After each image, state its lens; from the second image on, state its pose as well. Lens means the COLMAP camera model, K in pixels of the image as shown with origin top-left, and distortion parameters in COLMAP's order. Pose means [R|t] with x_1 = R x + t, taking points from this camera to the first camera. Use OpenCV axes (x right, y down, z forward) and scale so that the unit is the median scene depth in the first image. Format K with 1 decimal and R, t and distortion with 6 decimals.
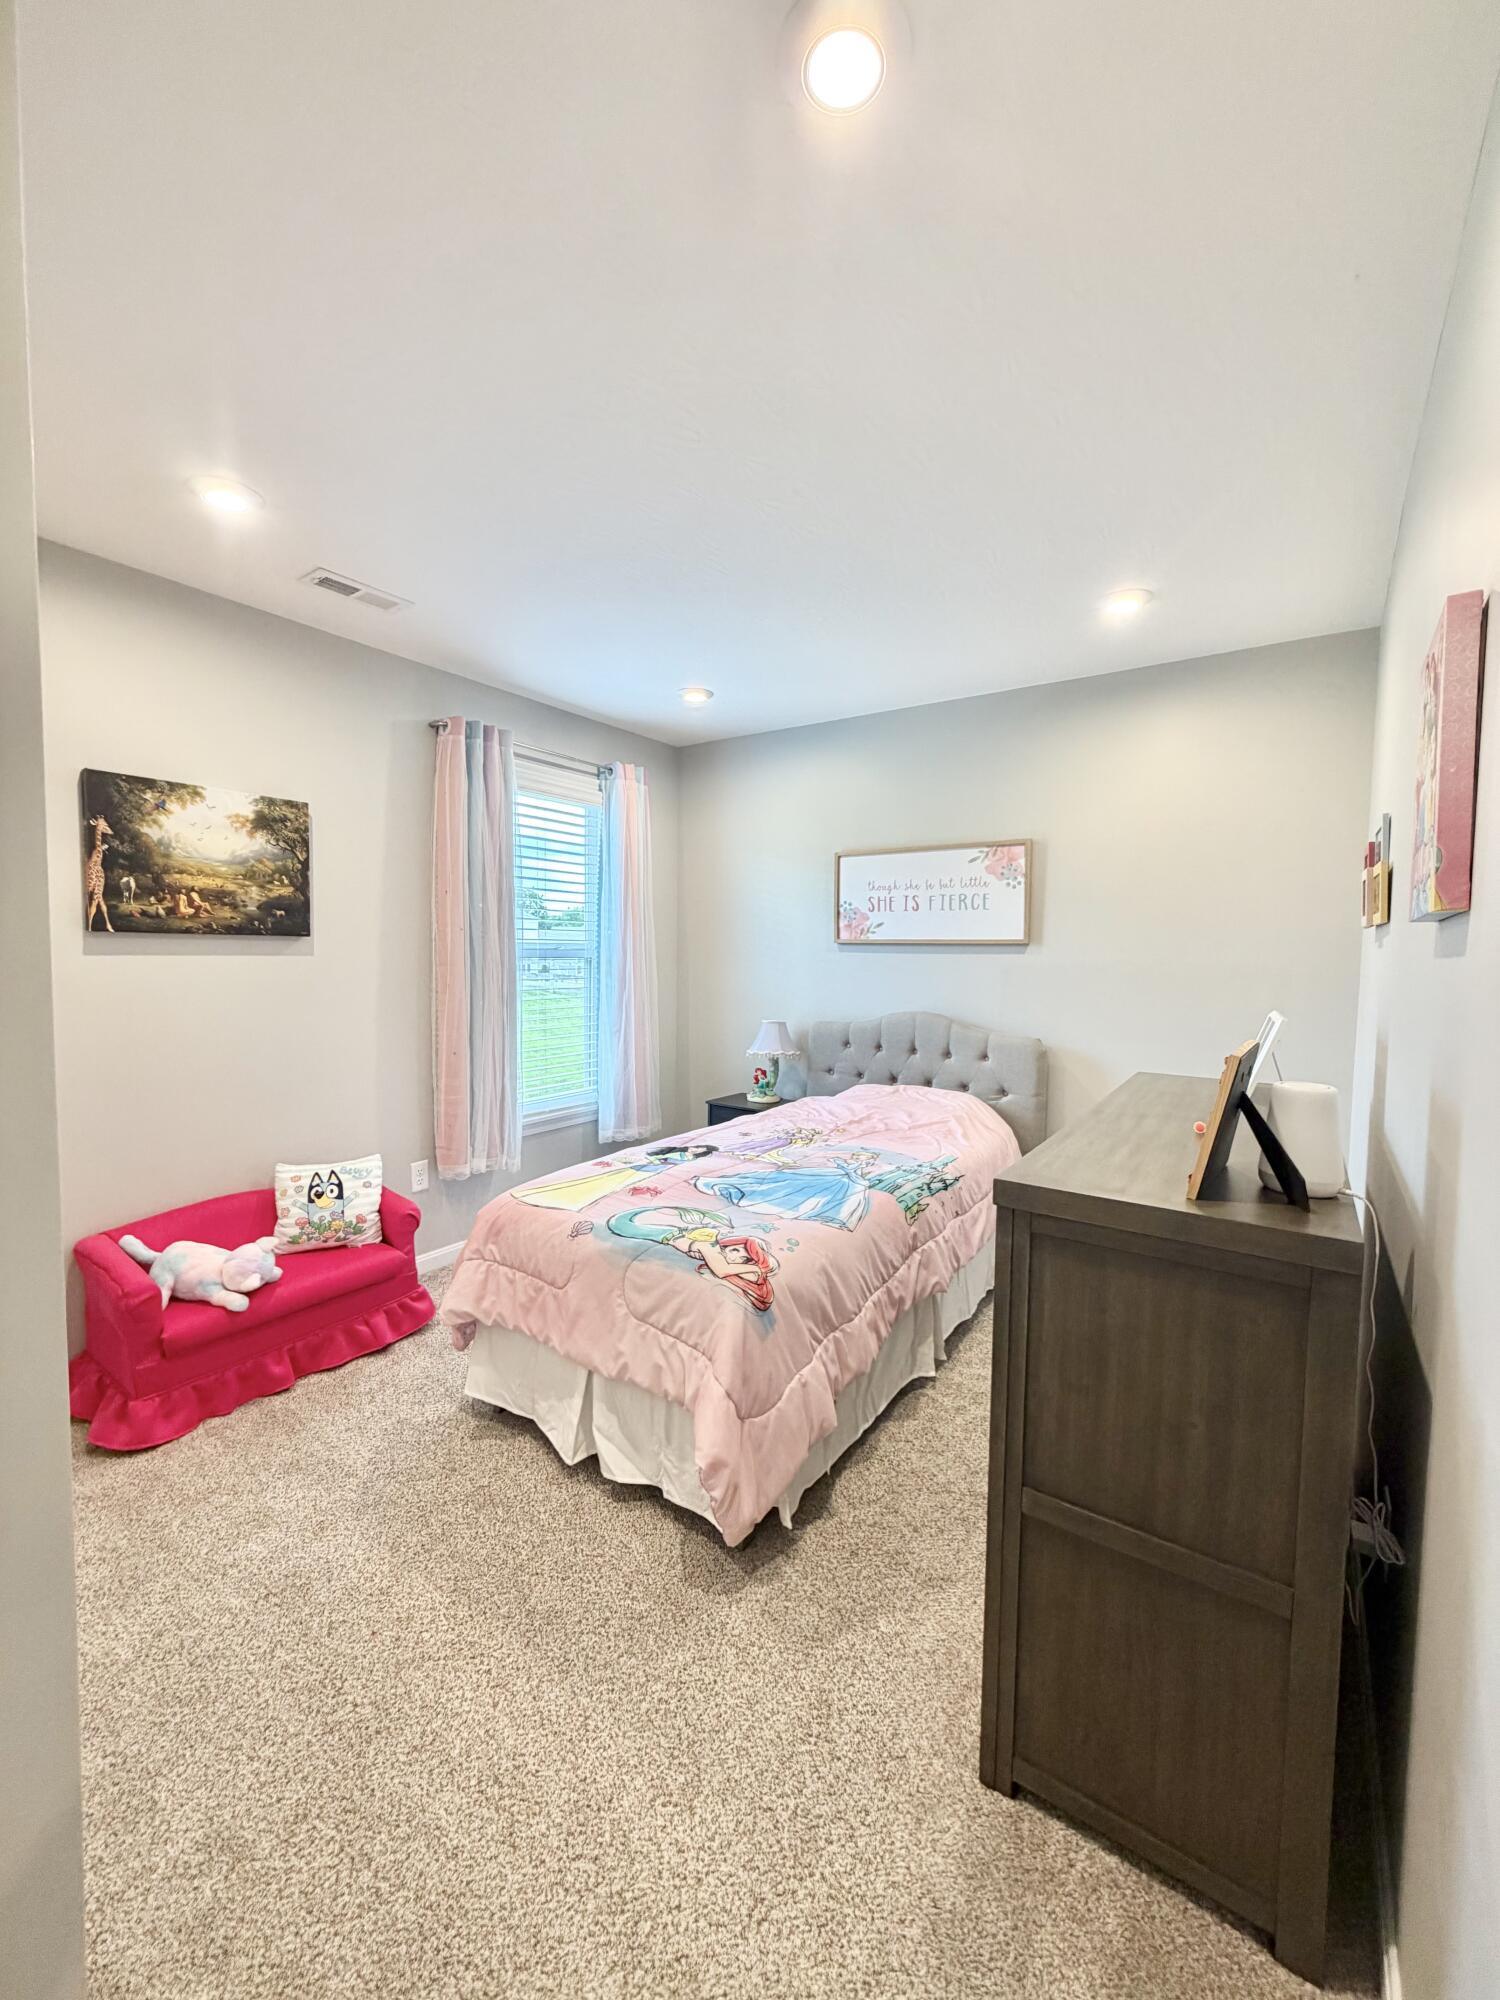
lens RADIAL K [[799.7, 0, 740.2], [0, 799.7, 993.5], [0, 0, 1]] dist [0.001961, 0.000170]
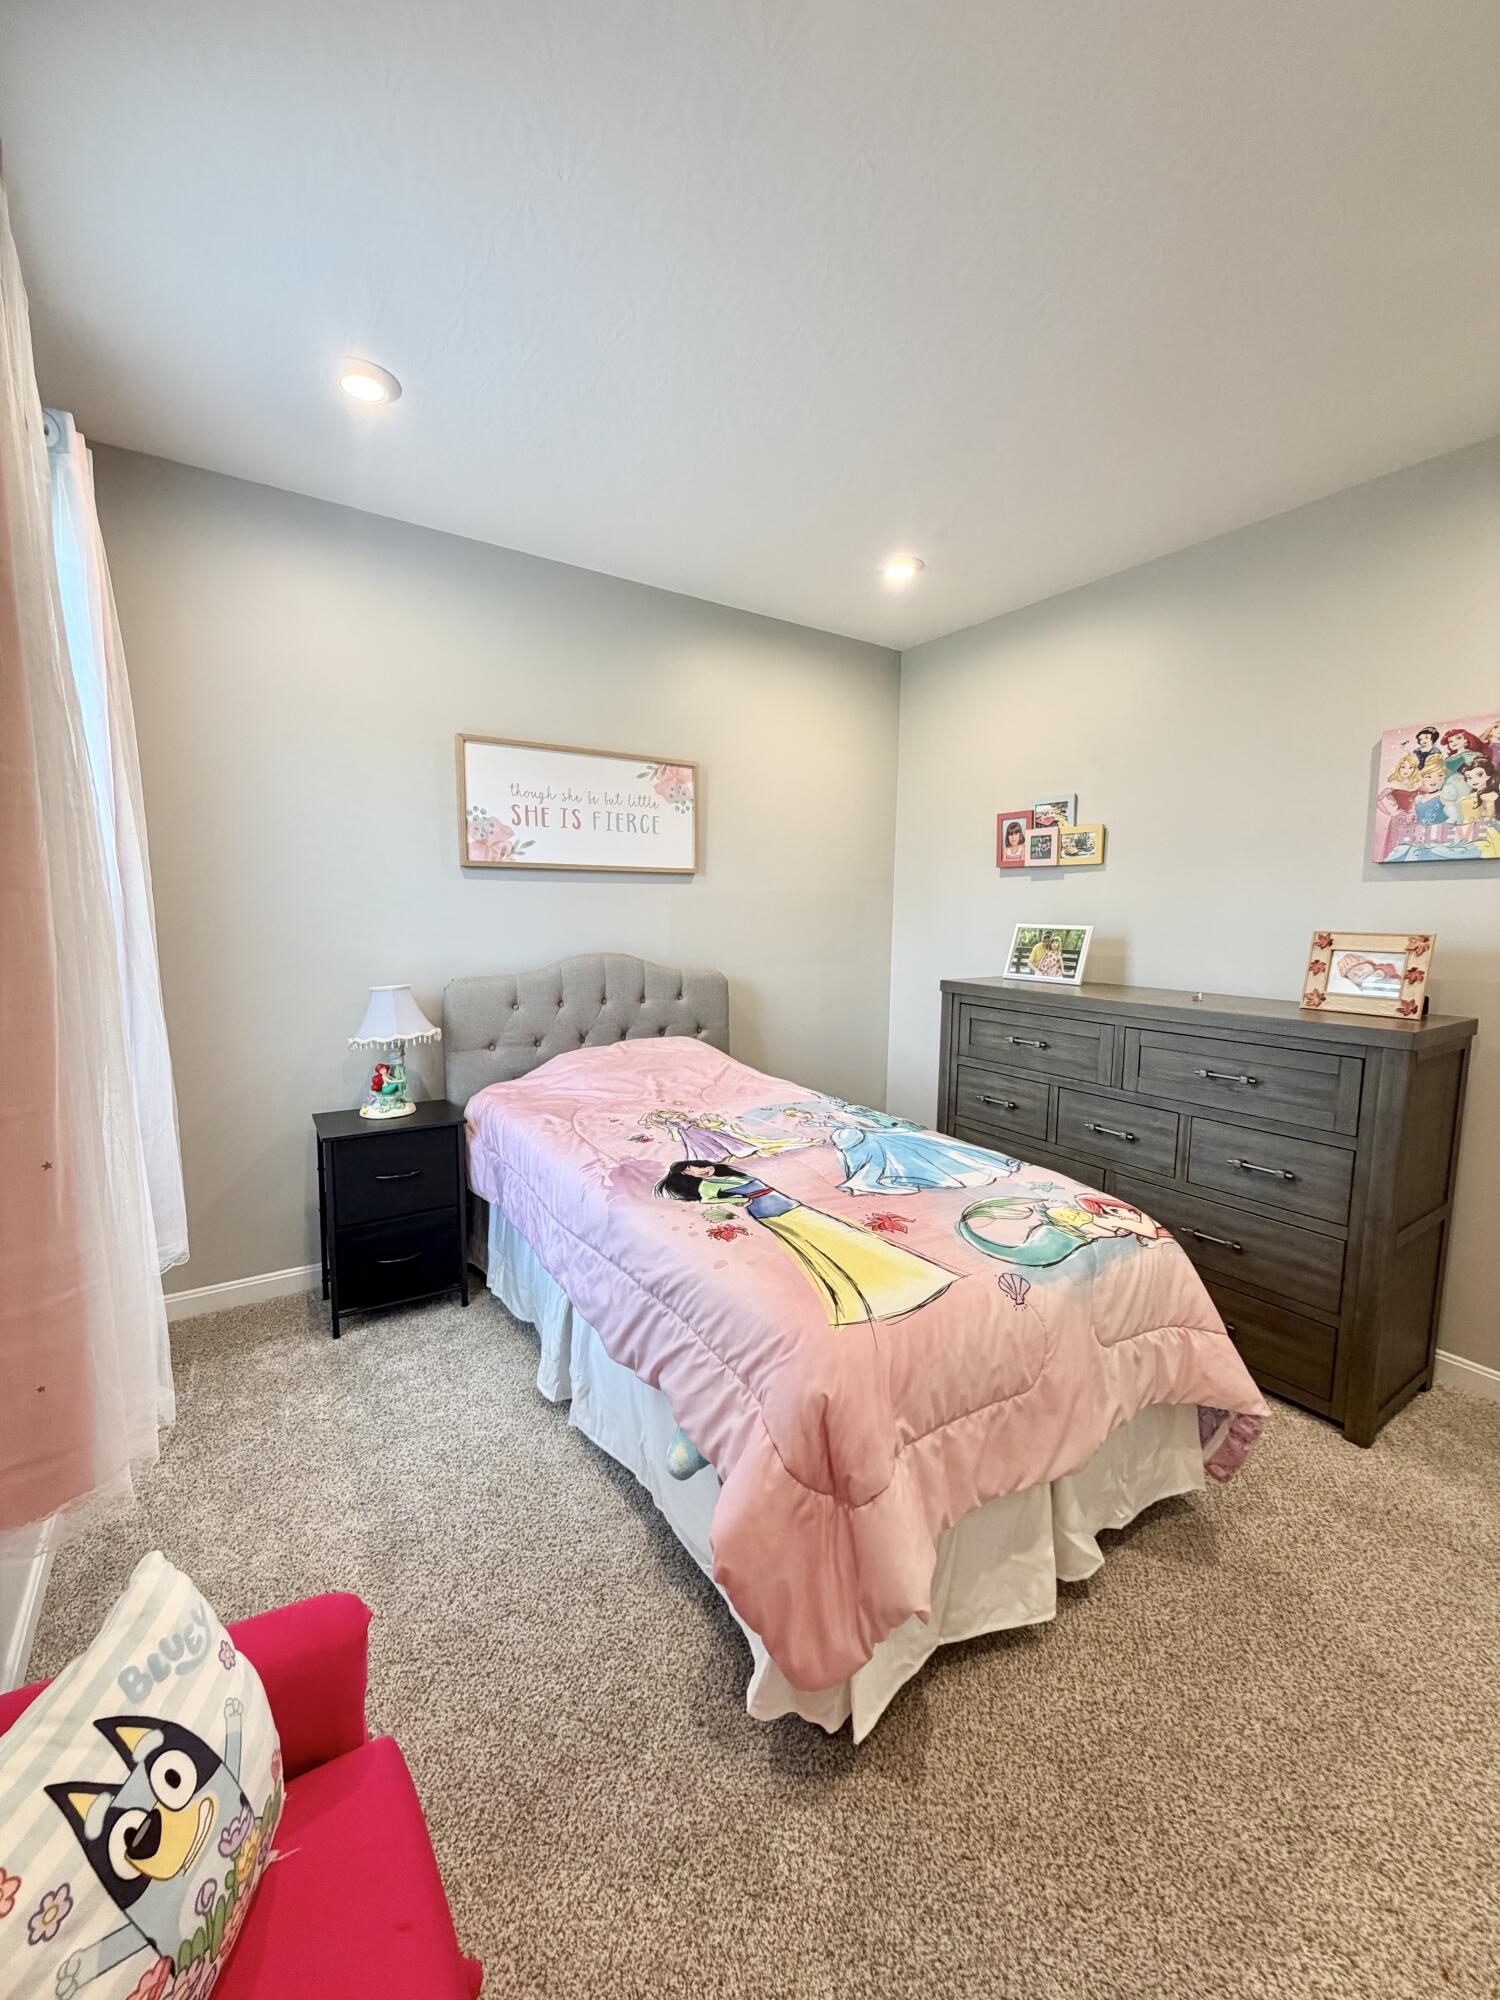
lens RADIAL K [[799.7, 0, 744.9], [0, 799.7, 997.7], [0, 0, 1]] dist [0.001961, 0.000170]
pose [[0.351669, -0.117402, 0.928733, -0.536520], [0.044162, 0.993081, 0.108814, -0.015534], [-0.935082, 0.002748, 0.354420, 0.606609]]
